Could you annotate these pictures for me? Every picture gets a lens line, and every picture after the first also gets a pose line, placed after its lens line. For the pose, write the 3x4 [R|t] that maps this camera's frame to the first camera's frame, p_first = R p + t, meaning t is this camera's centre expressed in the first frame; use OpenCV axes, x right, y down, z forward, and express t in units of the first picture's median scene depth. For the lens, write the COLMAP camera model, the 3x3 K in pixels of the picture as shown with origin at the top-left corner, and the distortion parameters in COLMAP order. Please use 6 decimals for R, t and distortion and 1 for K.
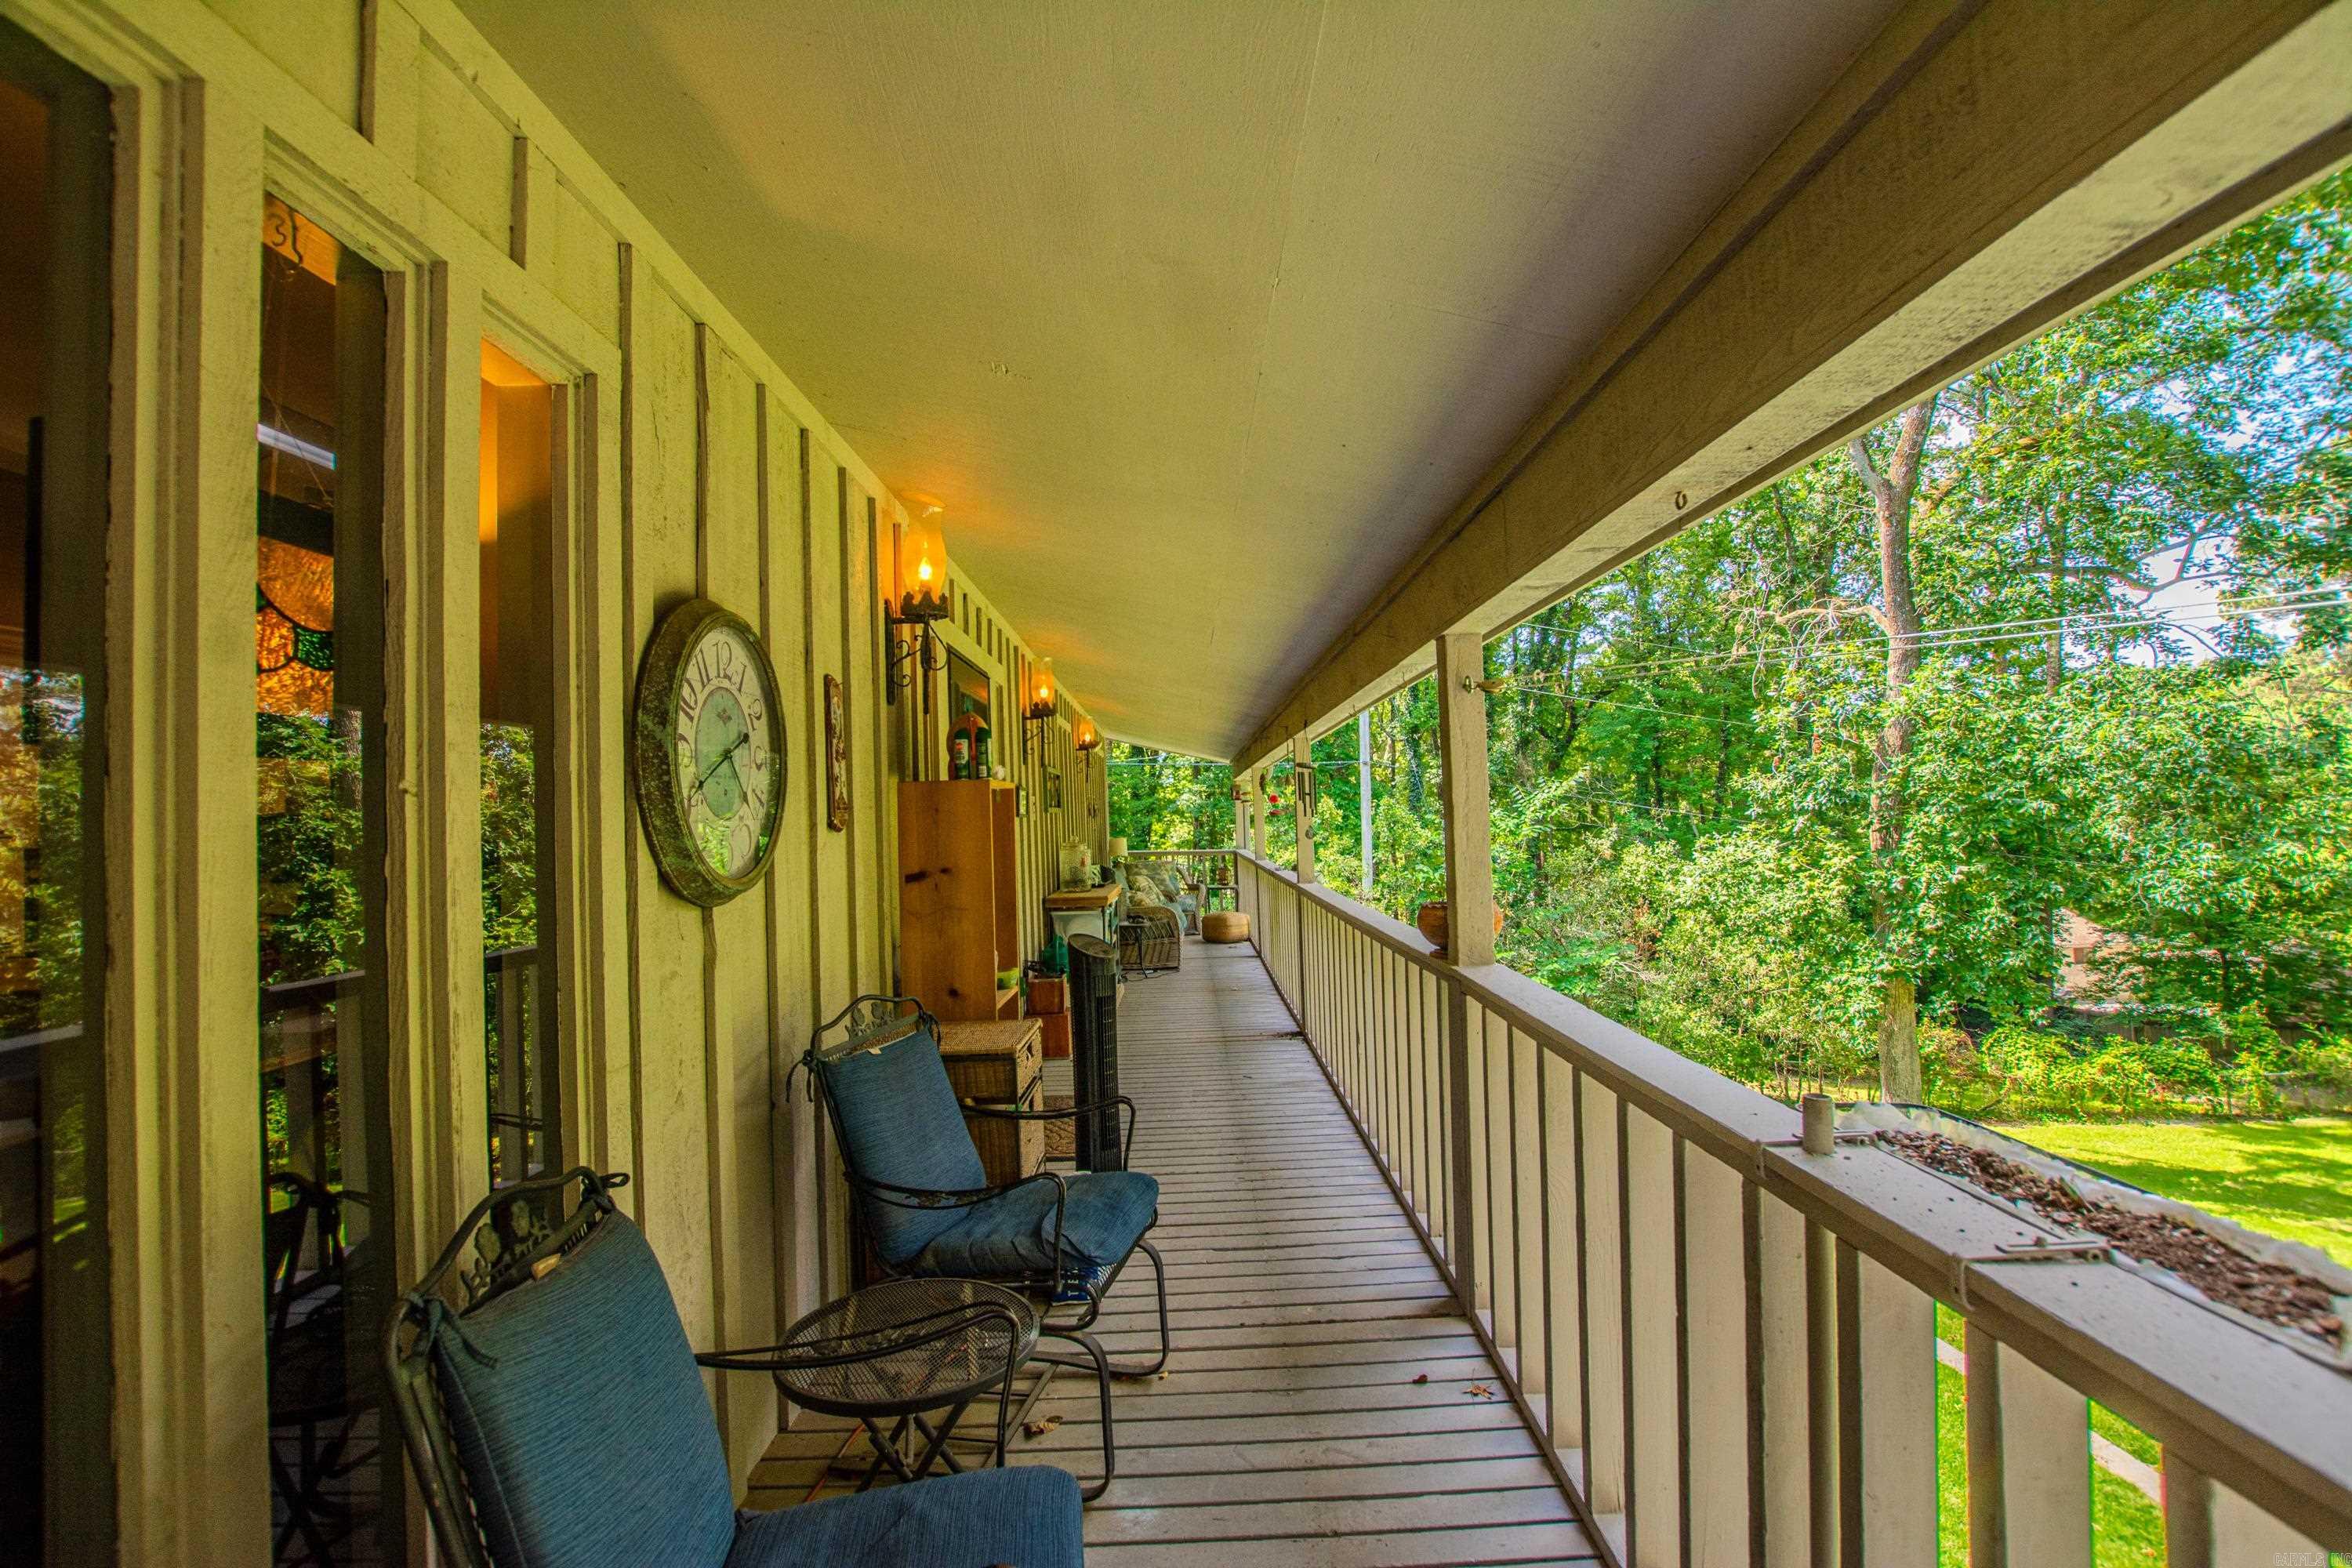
lens RADIAL K [[1037.7, 0, 1179.9], [0, 1037.7, 779.7], [0, 0, 1]] dist [-0.029561, 0.004233]
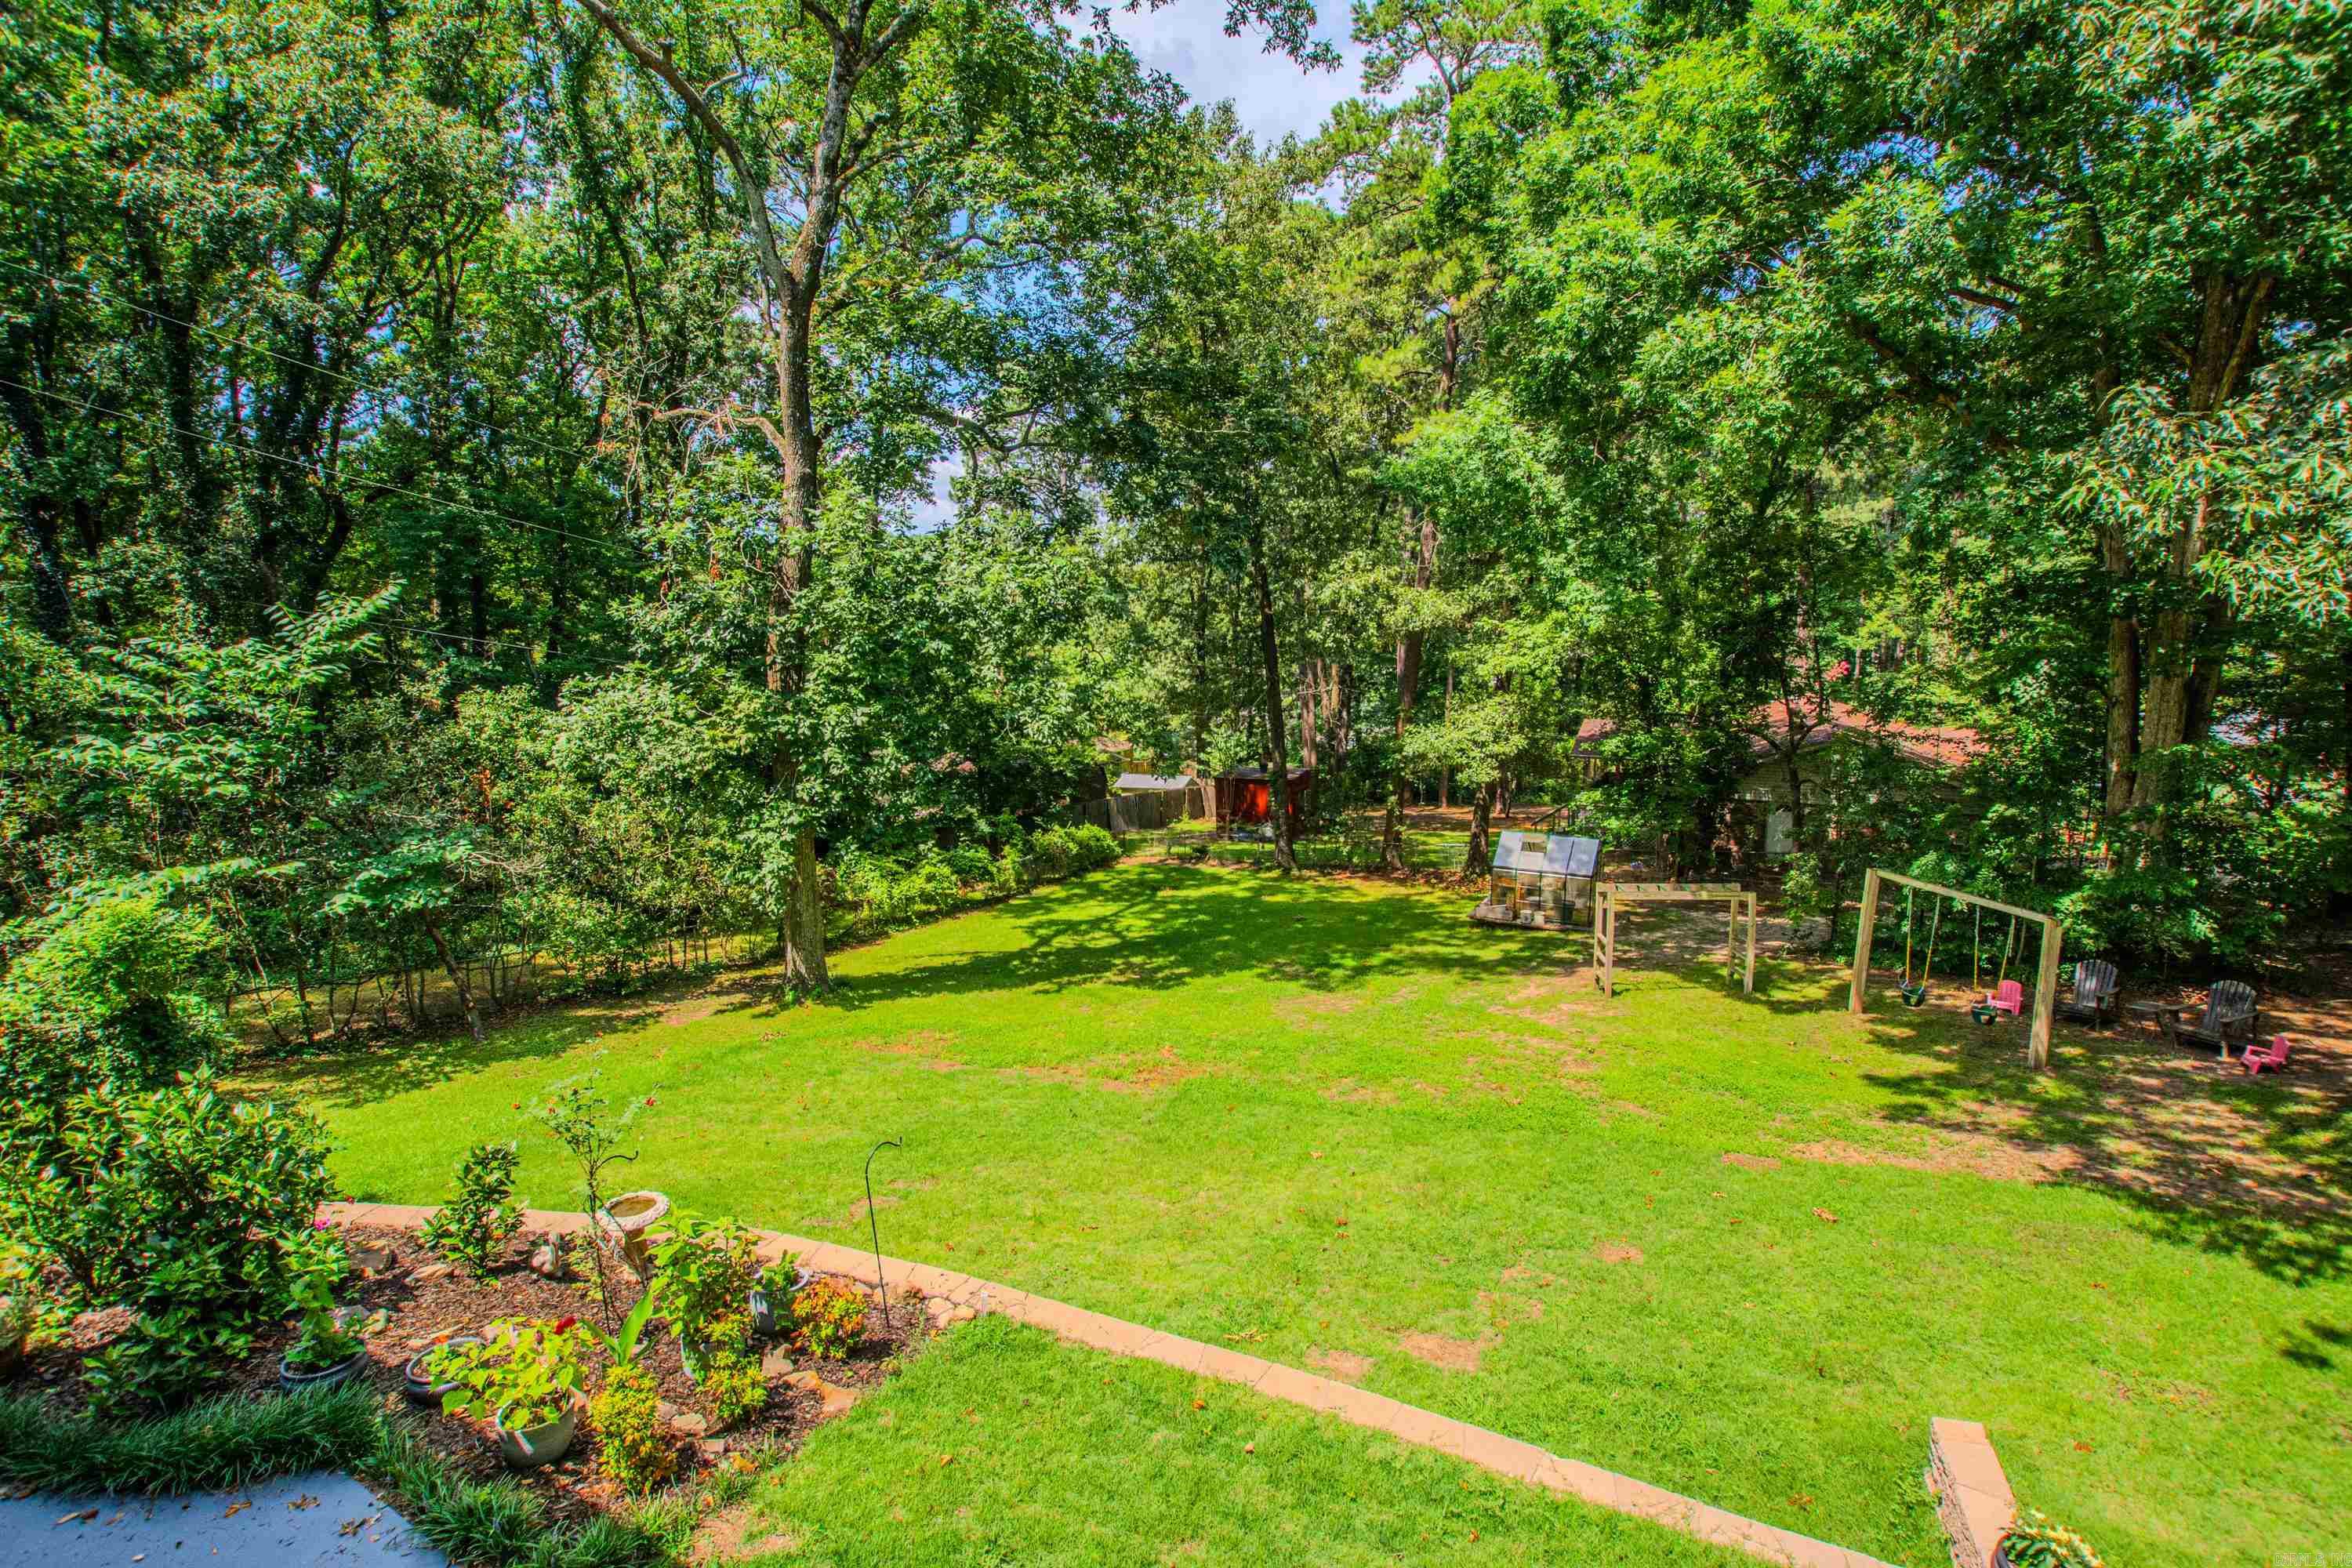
lens RADIAL K [[1037.7, 0, 1180.4], [0, 1037.7, 774.2], [0, 0, 1]] dist [-0.029561, 0.004233]
pose [[0.483162, -0.090520, 0.870839, 0.041922], [-0.042744, 0.991016, 0.126728, 0.008399], [-0.874487, -0.098453, 0.474953, 0.227969]]
